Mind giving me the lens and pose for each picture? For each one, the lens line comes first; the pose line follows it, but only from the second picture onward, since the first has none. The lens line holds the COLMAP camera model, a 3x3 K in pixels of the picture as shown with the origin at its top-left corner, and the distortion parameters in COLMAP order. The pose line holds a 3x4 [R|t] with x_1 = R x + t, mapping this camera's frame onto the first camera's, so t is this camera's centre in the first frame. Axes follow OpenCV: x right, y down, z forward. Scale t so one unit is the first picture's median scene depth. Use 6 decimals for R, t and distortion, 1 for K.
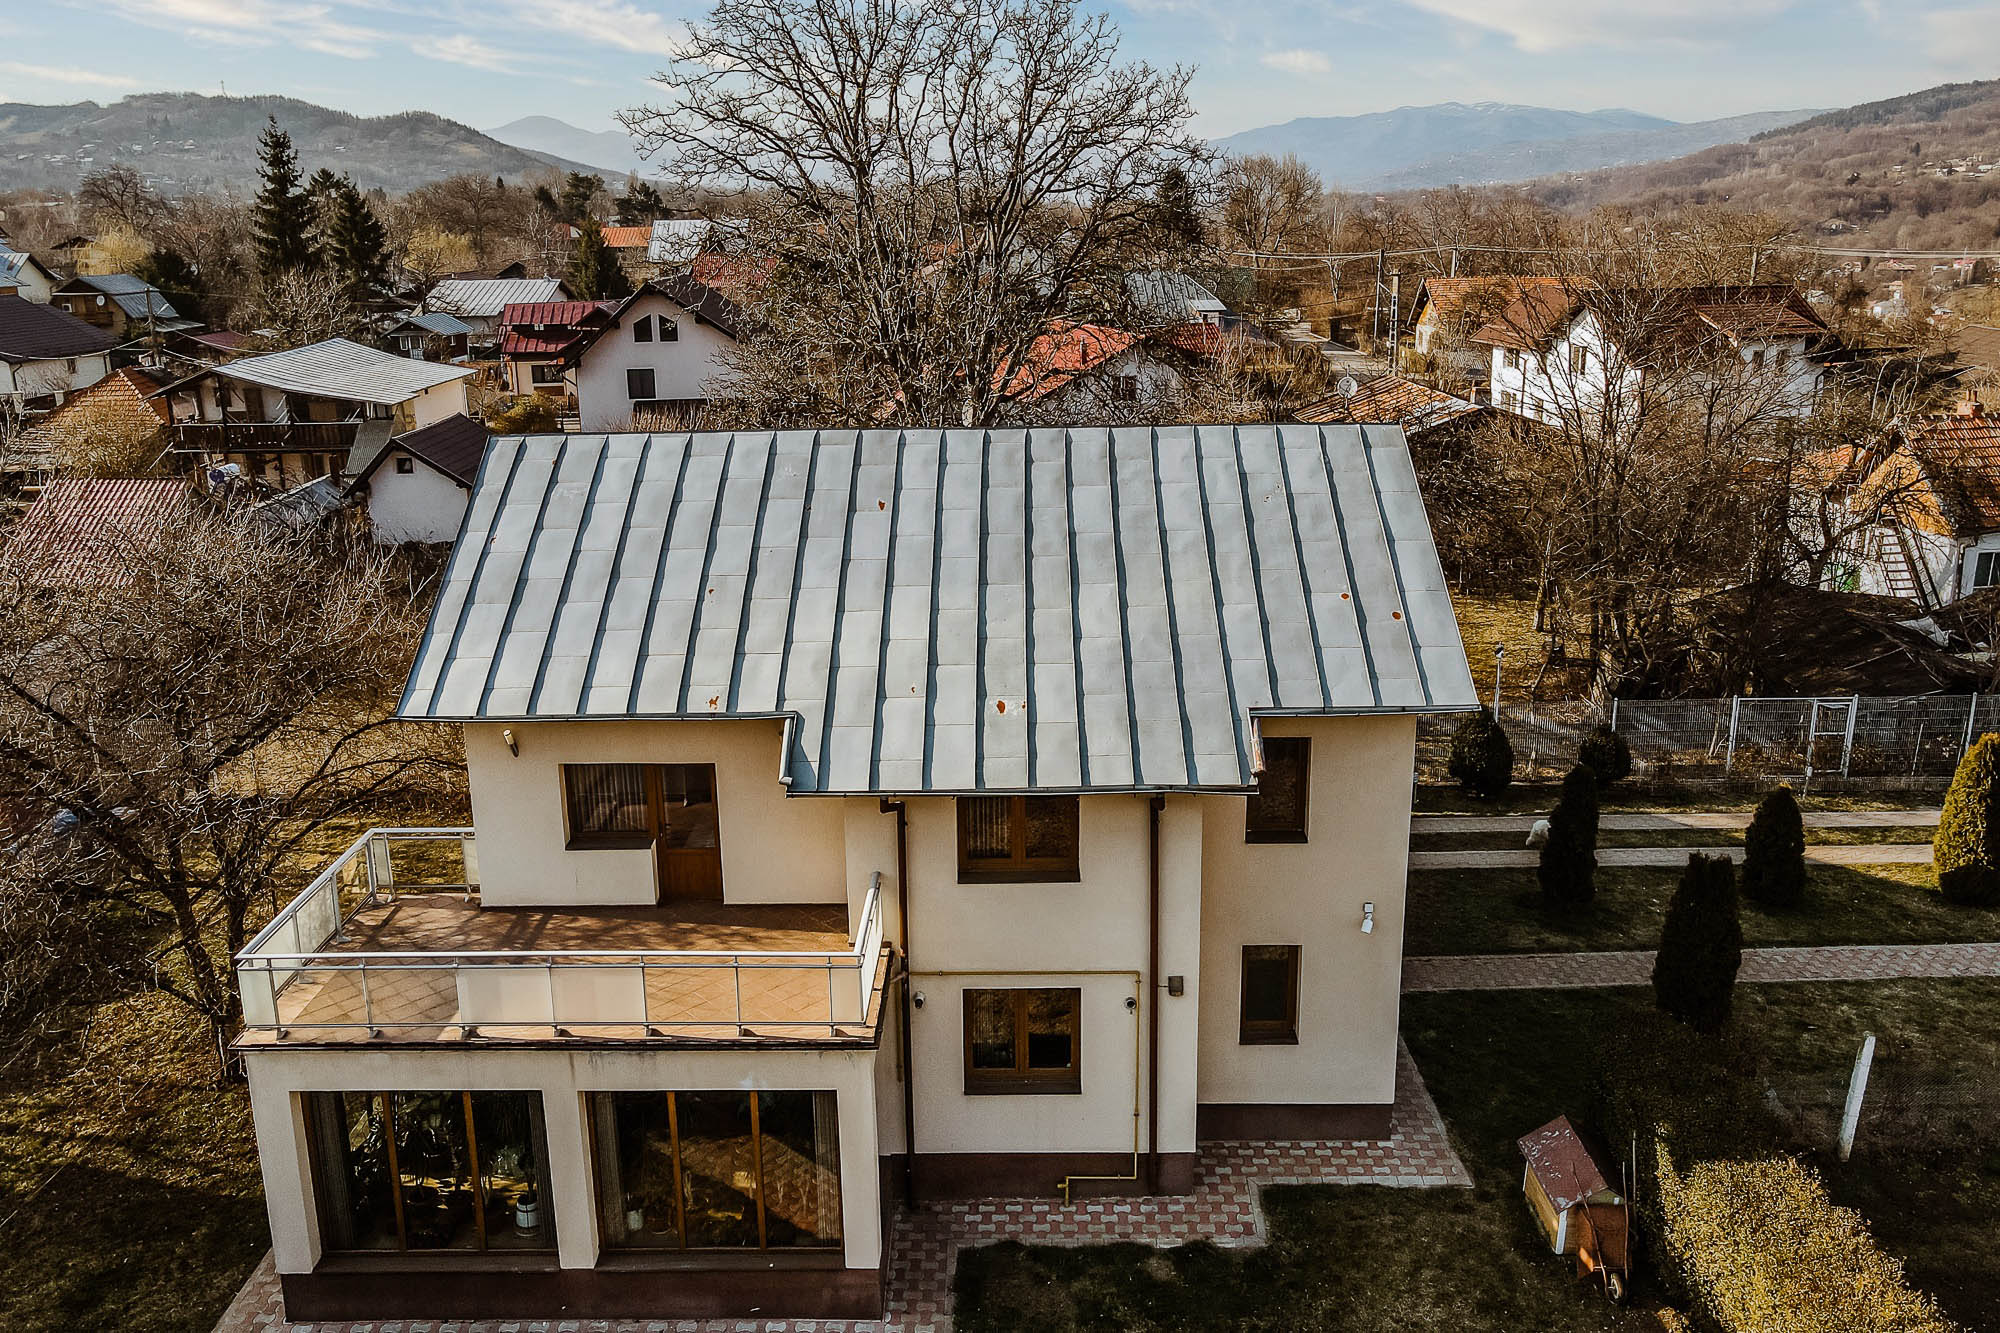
lens RADIAL K [[1458.5, 0, 1000.4], [0, 1458.5, 621.7], [0, 0, 1]] dist [0.006492, 0.001345]
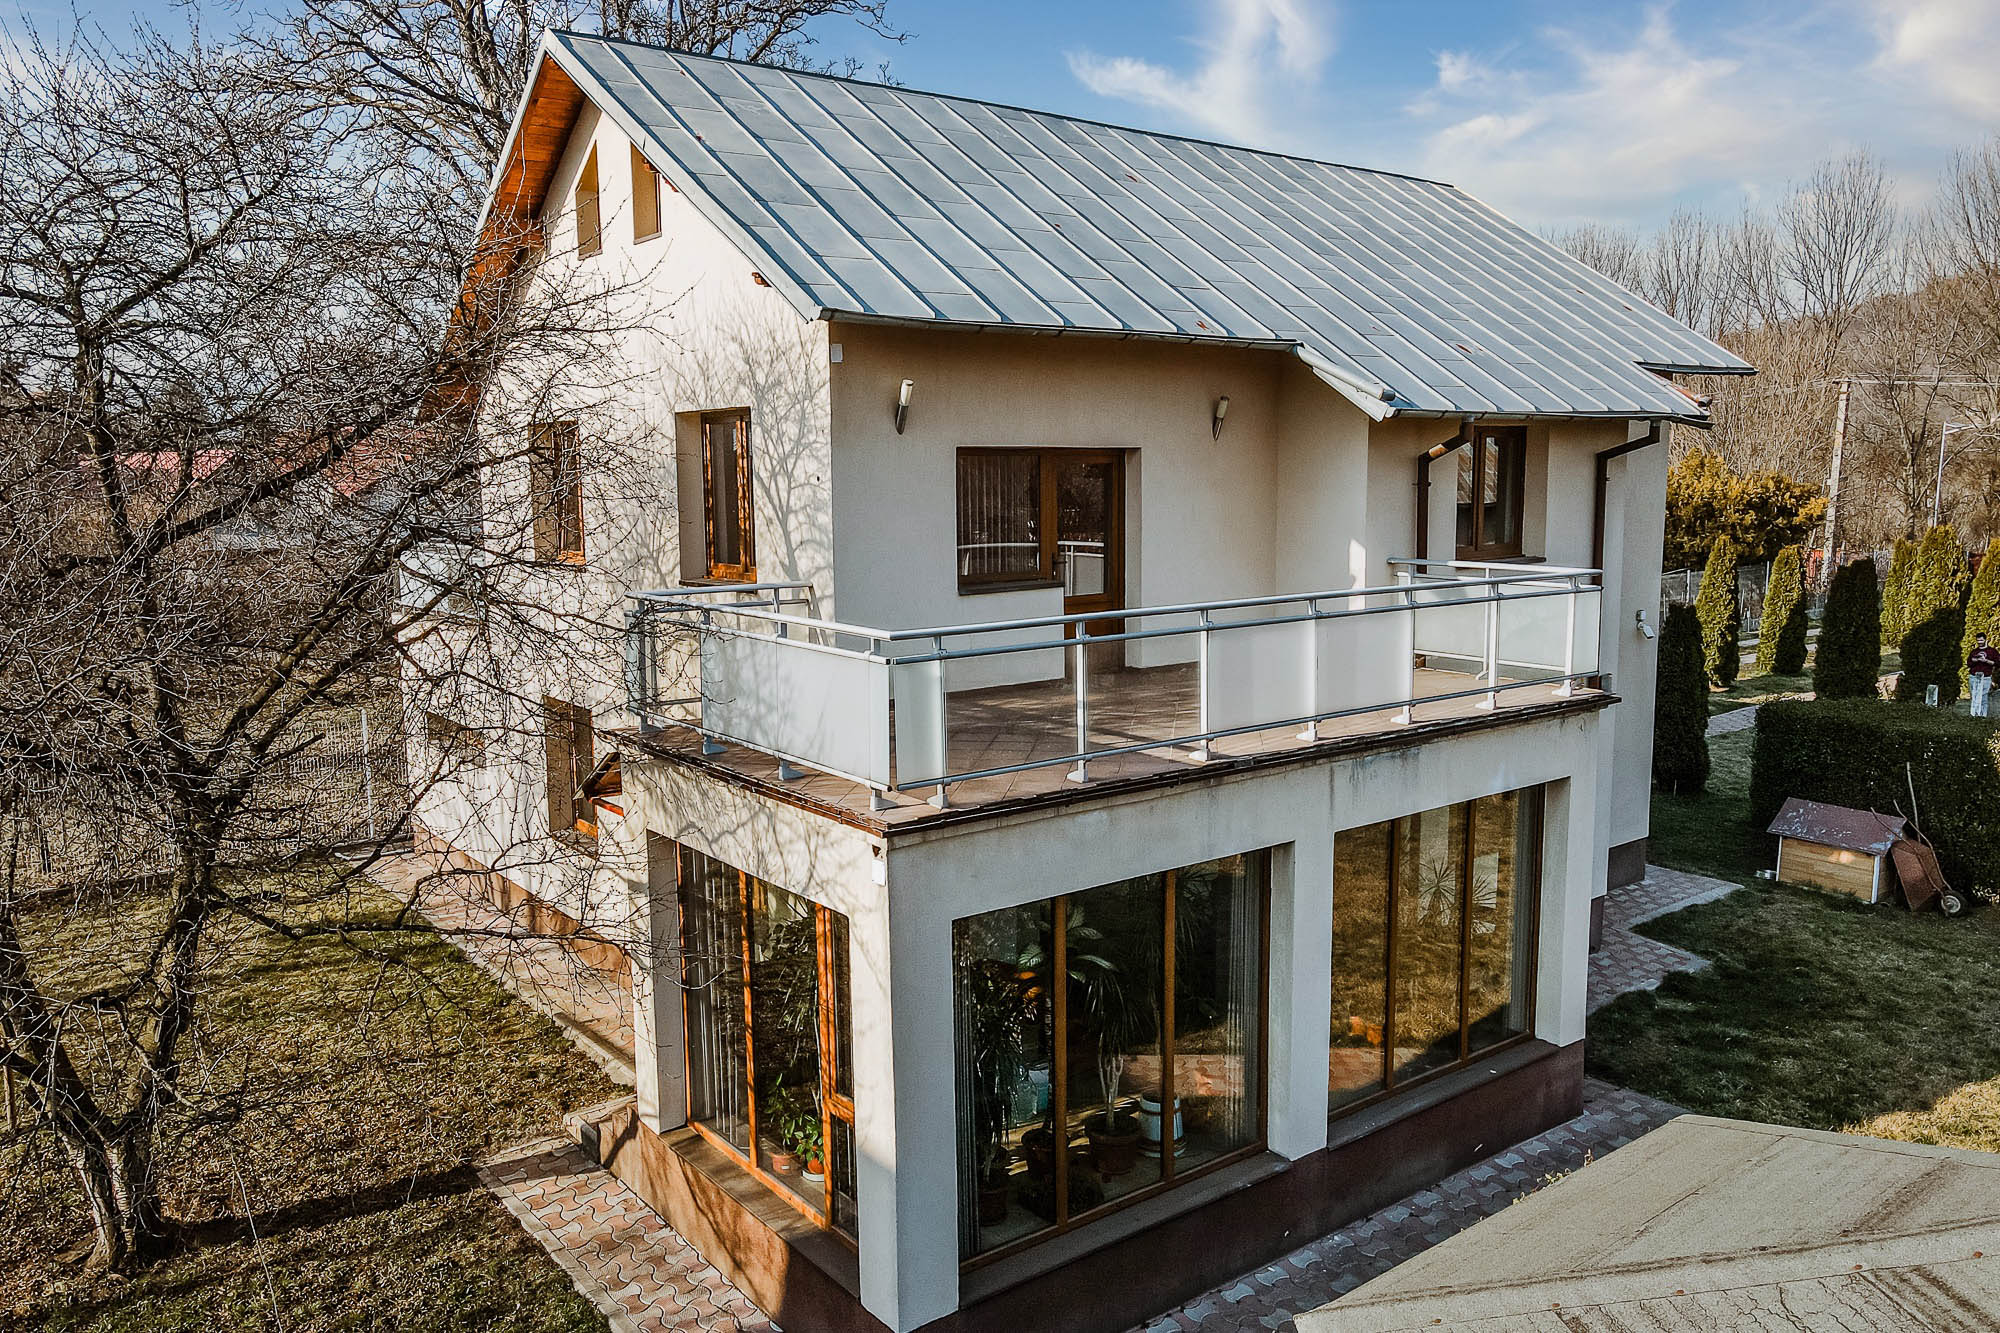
lens RADIAL K [[1454.1, 0, 995.7], [0, 1454.1, 736.1], [0, 0, 1]] dist [0.010113, 0.005694]
pose [[0.791617, -0.111856, 0.600691, -0.682992], [0.171082, 0.984354, -0.042160, 0.250361], [-0.586577, 0.136143, 0.798369, 0.517389]]
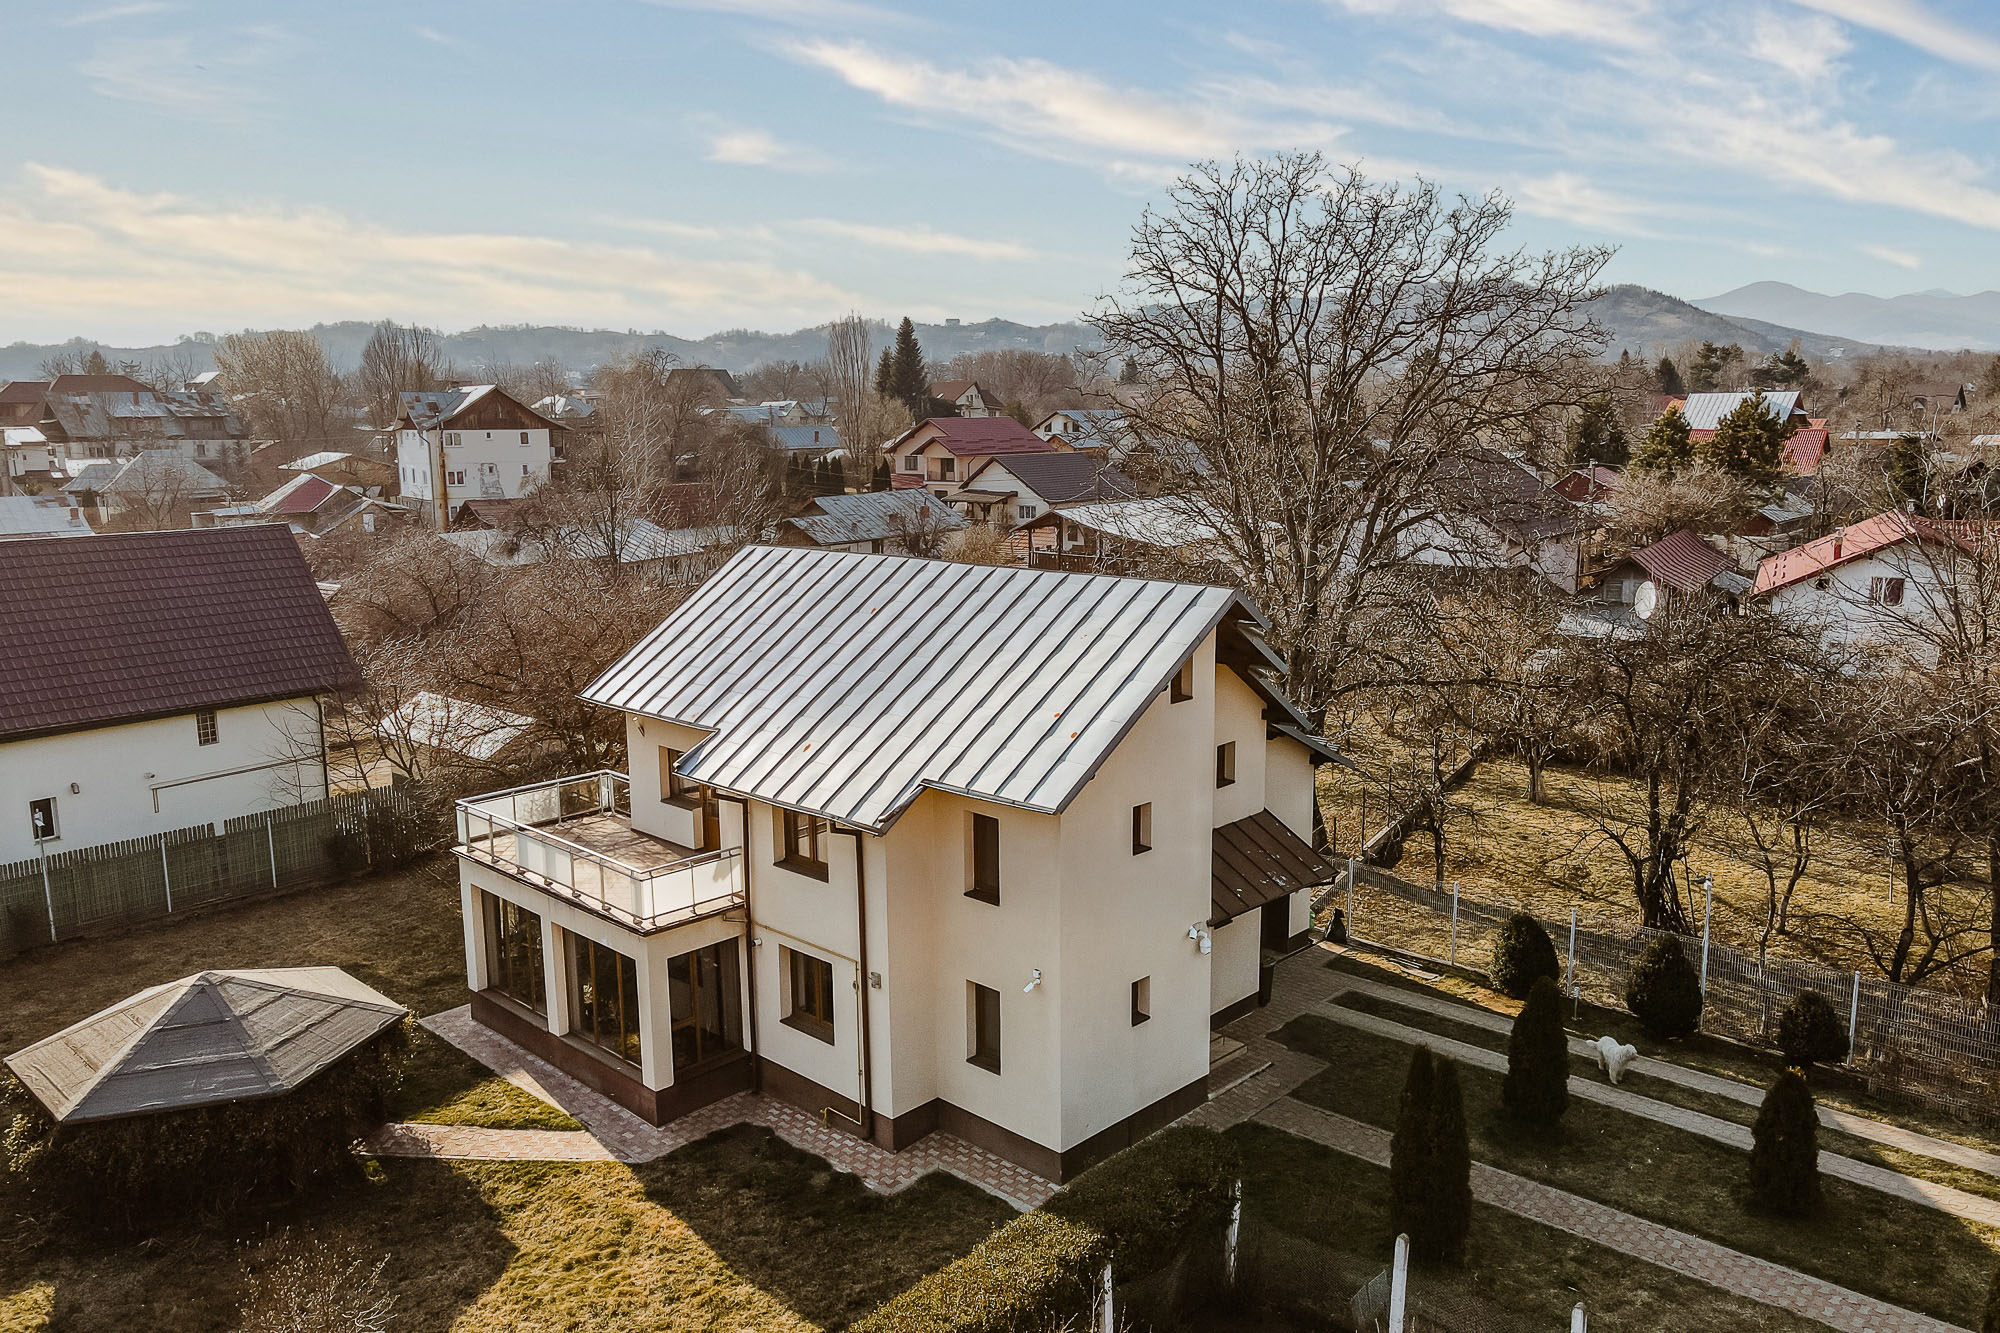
lens RADIAL K [[1454.1, 0, 995.7], [0, 1454.1, 736.1], [0, 0, 1]] dist [0.010113, 0.005694]
pose [[0.727539, 0.156400, -0.668001, 1.030719], [-0.180549, 0.982995, 0.033508, -0.030930], [0.661882, 0.096229, 0.743405, 0.069842]]
